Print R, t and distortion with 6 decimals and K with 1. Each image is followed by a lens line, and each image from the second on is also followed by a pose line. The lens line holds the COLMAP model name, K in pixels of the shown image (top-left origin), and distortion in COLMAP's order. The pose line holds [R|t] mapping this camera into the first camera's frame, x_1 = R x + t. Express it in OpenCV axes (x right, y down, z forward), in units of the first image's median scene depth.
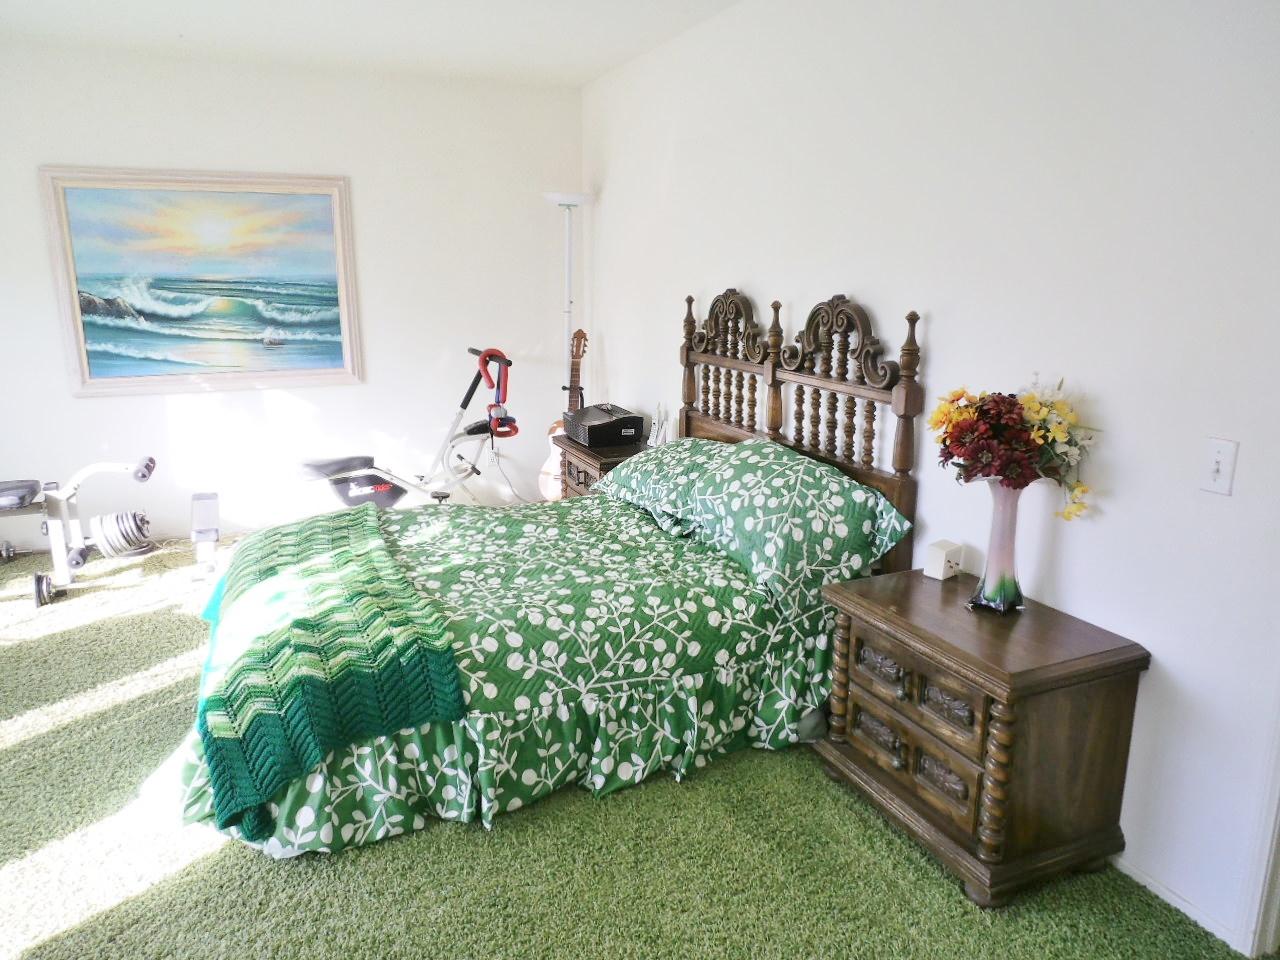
lens RADIAL K [[896.9, 0, 641.6], [0, 896.9, 479.4], [0, 0, 1]] dist [-0.025423, 0.014598]
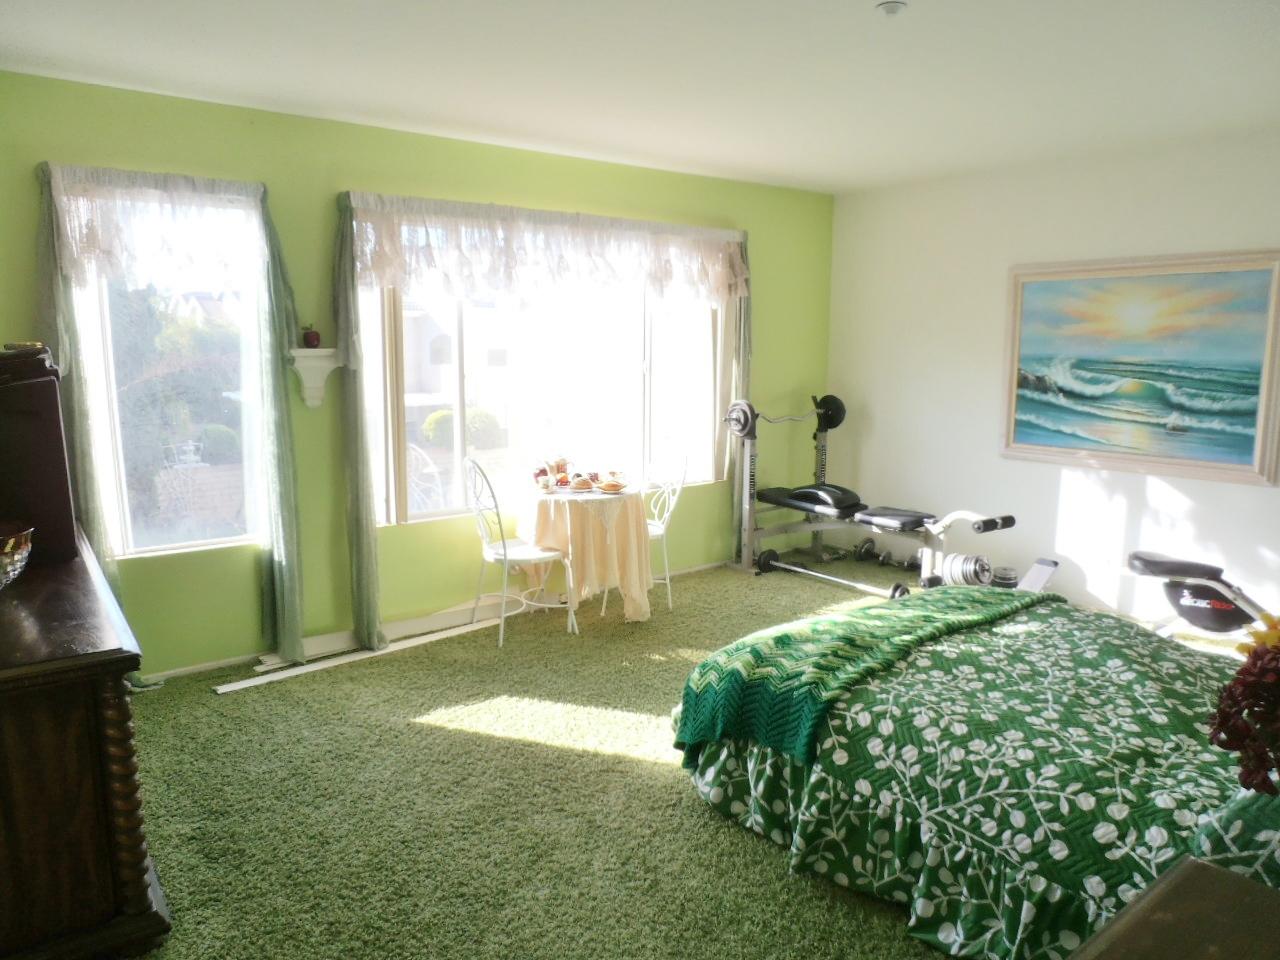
lens RADIAL K [[896.9, 0, 640.5], [0, 896.9, 480.7], [0, 0, 1]] dist [-0.025423, 0.014598]
pose [[0.247010, 0.146310, -0.957904, 0.603687], [-0.221893, 0.970810, 0.091063, -0.099827], [0.943265, 0.190058, 0.272265, 0.364520]]
